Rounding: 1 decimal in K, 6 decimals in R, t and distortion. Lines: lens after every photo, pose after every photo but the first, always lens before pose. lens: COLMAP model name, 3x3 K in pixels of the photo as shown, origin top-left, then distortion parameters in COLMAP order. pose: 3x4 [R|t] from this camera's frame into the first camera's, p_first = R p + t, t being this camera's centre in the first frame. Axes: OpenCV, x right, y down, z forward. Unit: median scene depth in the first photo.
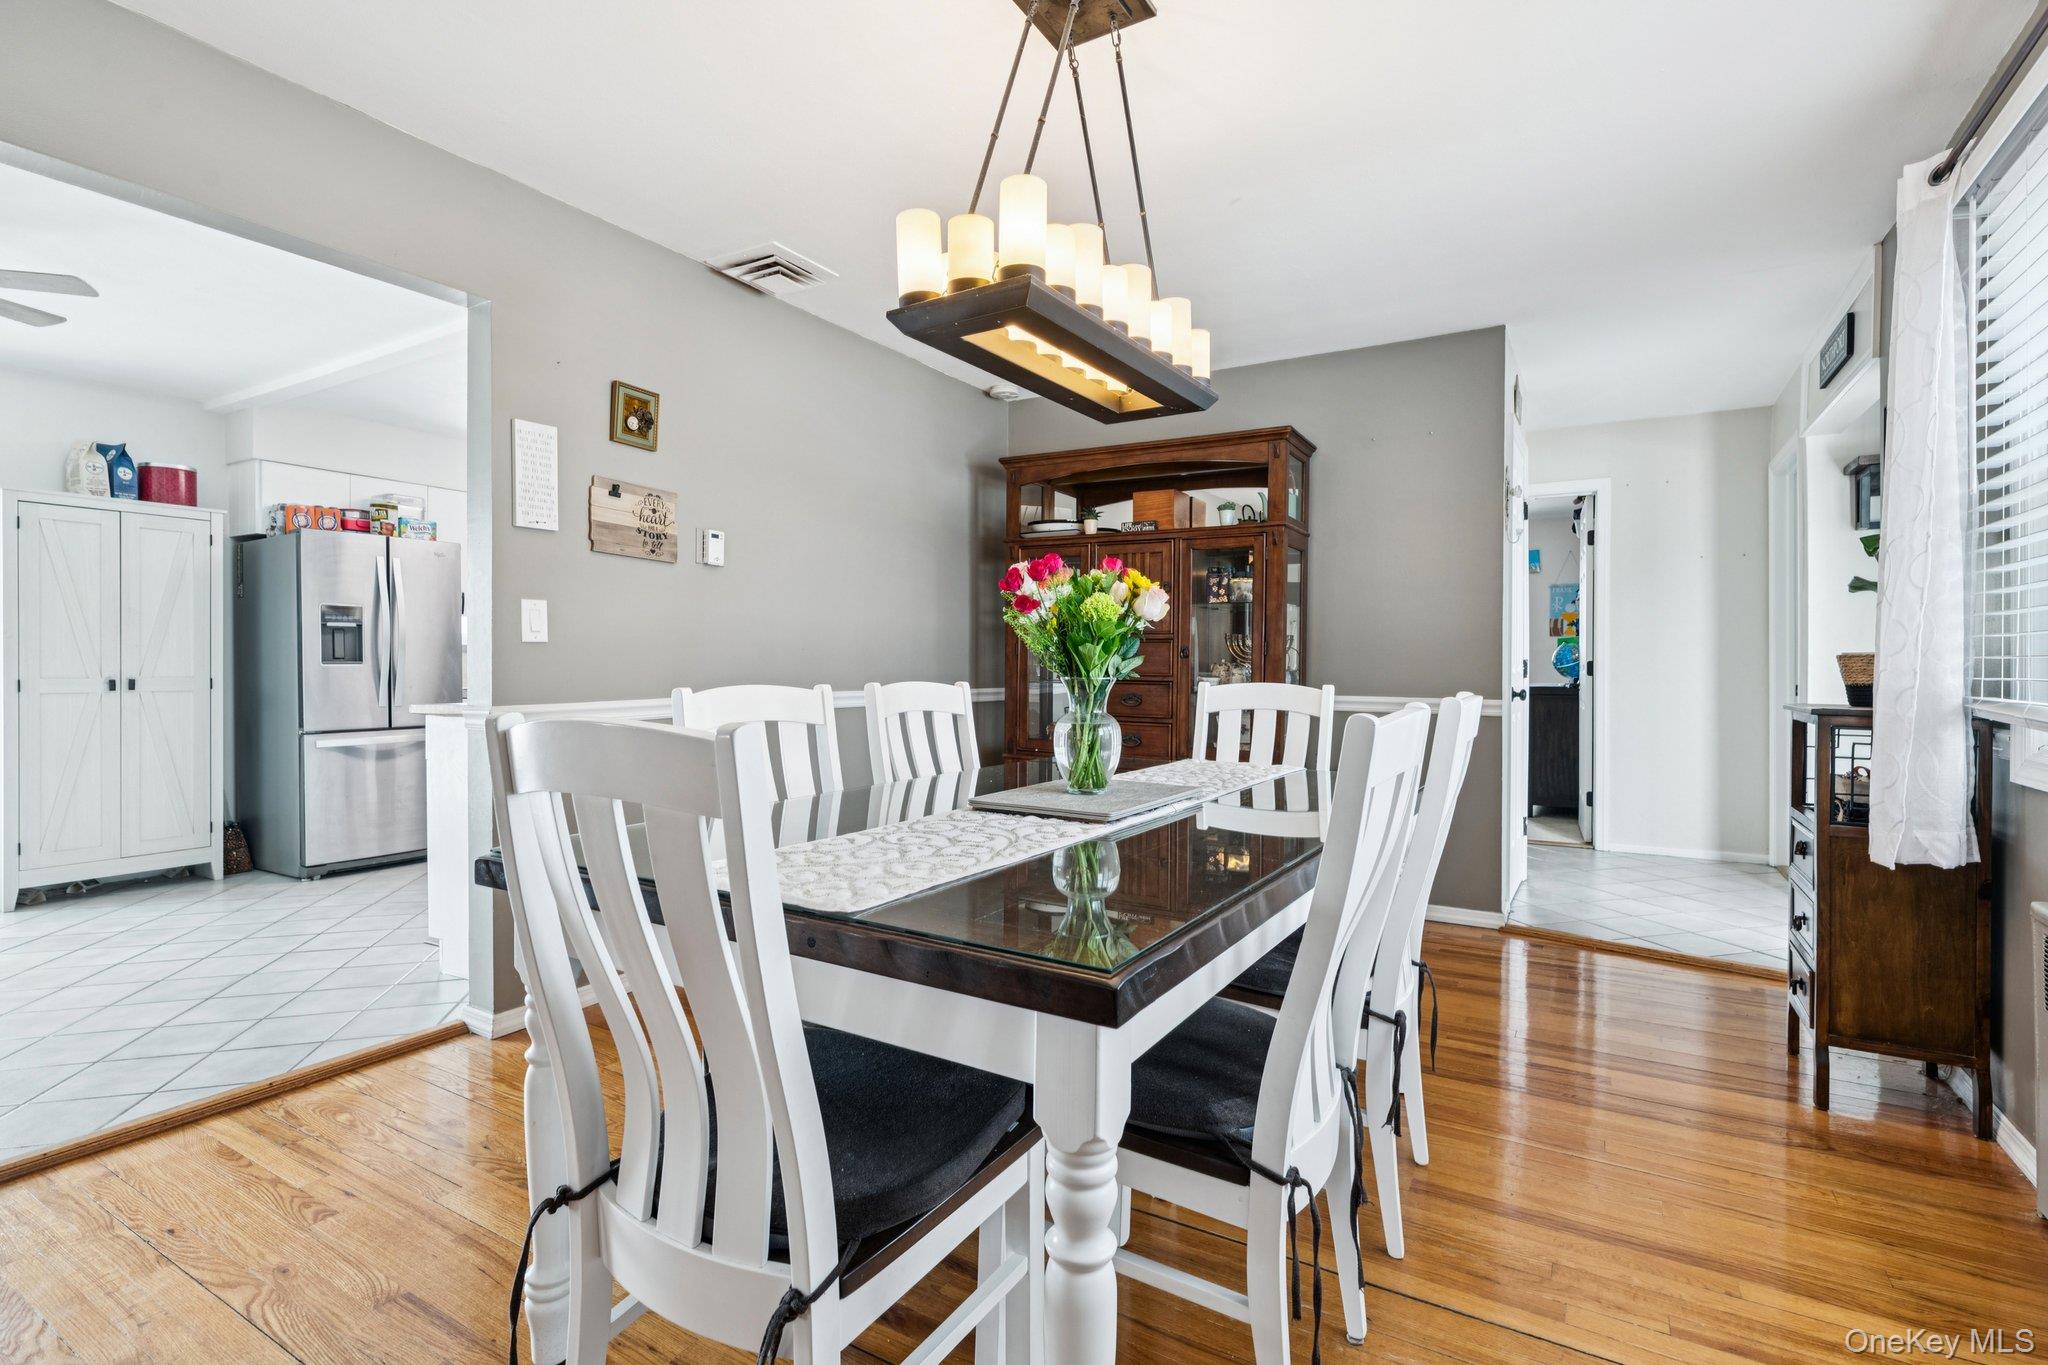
lens RADIAL K [[975.0, 0, 1026.7], [0, 975.0, 673.5], [0, 0, 1]] dist [-0.003432, -0.000643]
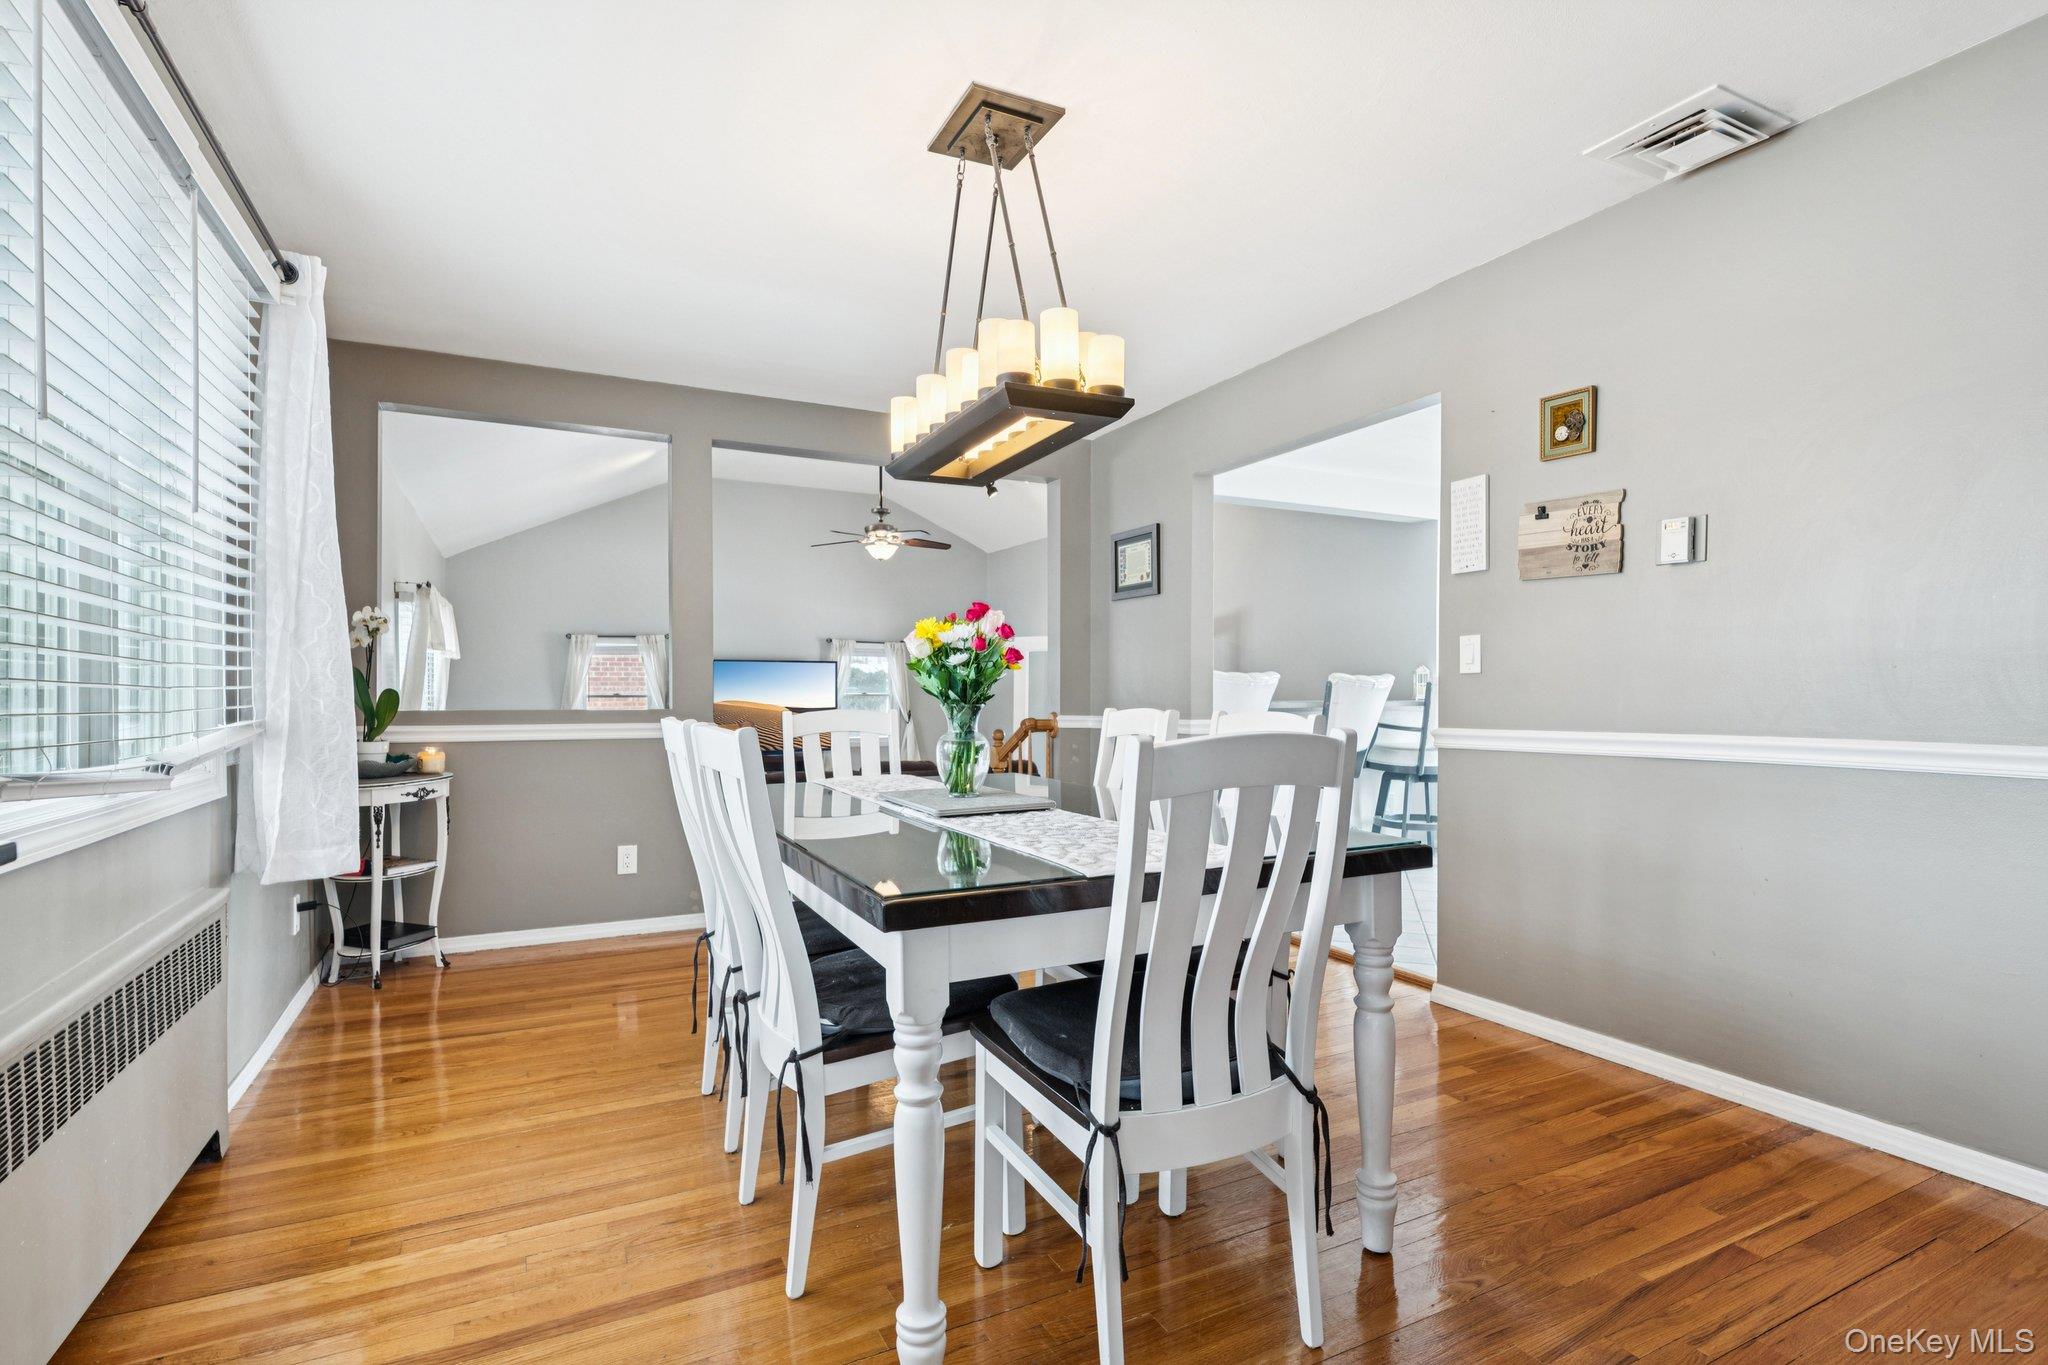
lens RADIAL K [[997.3, 0, 1027.8], [0, 997.3, 694.1], [0, 0, 1]] dist [0.000058, 0.000015]
pose [[-0.523012, 0.003229, -0.852319, 0.678728], [-0.002711, 0.999981, 0.005452, -0.012030], [0.852321, 0.005162, -0.522993, 1.070381]]
